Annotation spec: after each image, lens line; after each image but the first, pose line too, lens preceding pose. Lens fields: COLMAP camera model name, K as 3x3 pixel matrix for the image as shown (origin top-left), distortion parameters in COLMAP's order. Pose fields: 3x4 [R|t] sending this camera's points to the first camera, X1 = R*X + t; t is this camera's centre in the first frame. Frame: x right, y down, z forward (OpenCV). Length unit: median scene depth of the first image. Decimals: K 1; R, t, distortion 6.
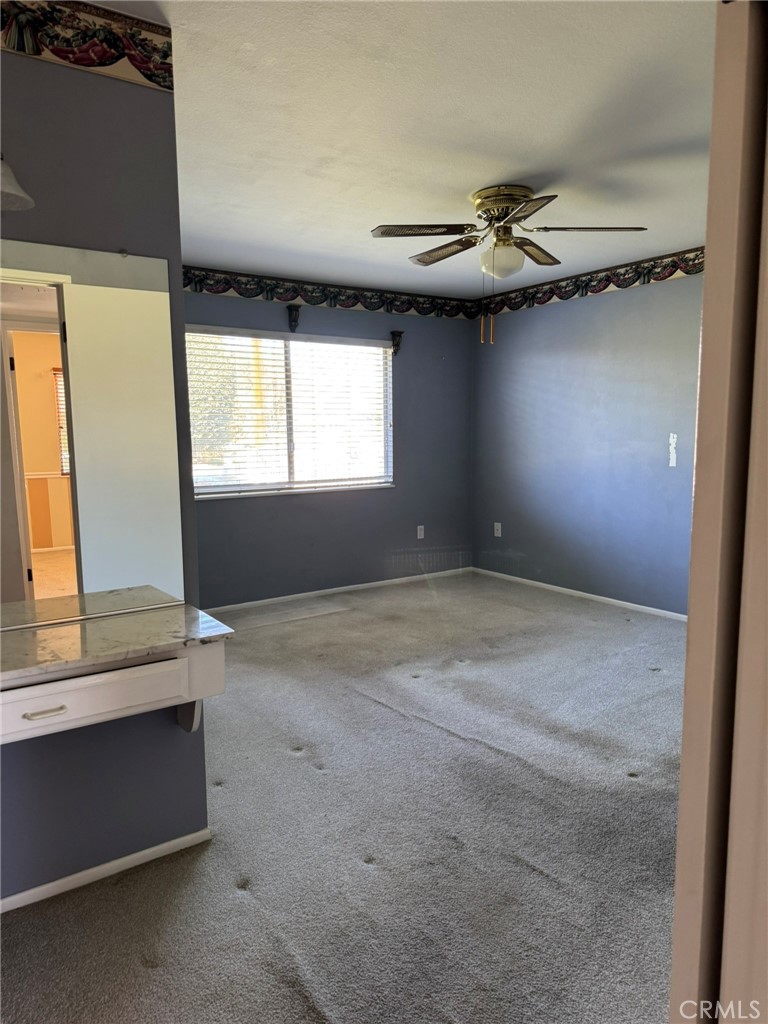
lens RADIAL K [[721.4, 0, 380.3], [0, 721.4, 504.5], [0, 0, 1]] dist [0.113614, -0.147886]
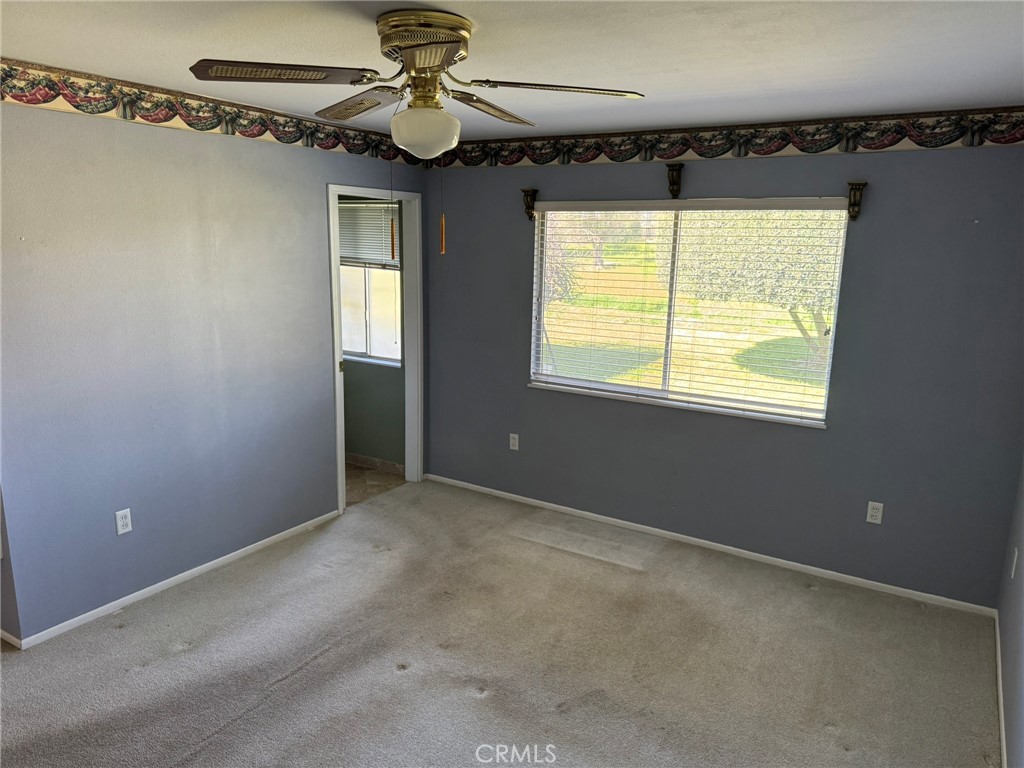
lens RADIAL K [[721.4, 0, 515.1], [0, 721.4, 380.7], [0, 0, 1]] dist [0.113614, -0.147886]
pose [[0.392060, 0.199689, -0.898005, 0.546464], [-0.125385, 0.978646, 0.162879, -0.156458], [0.911355, 0.048738, 0.408727, 0.551147]]
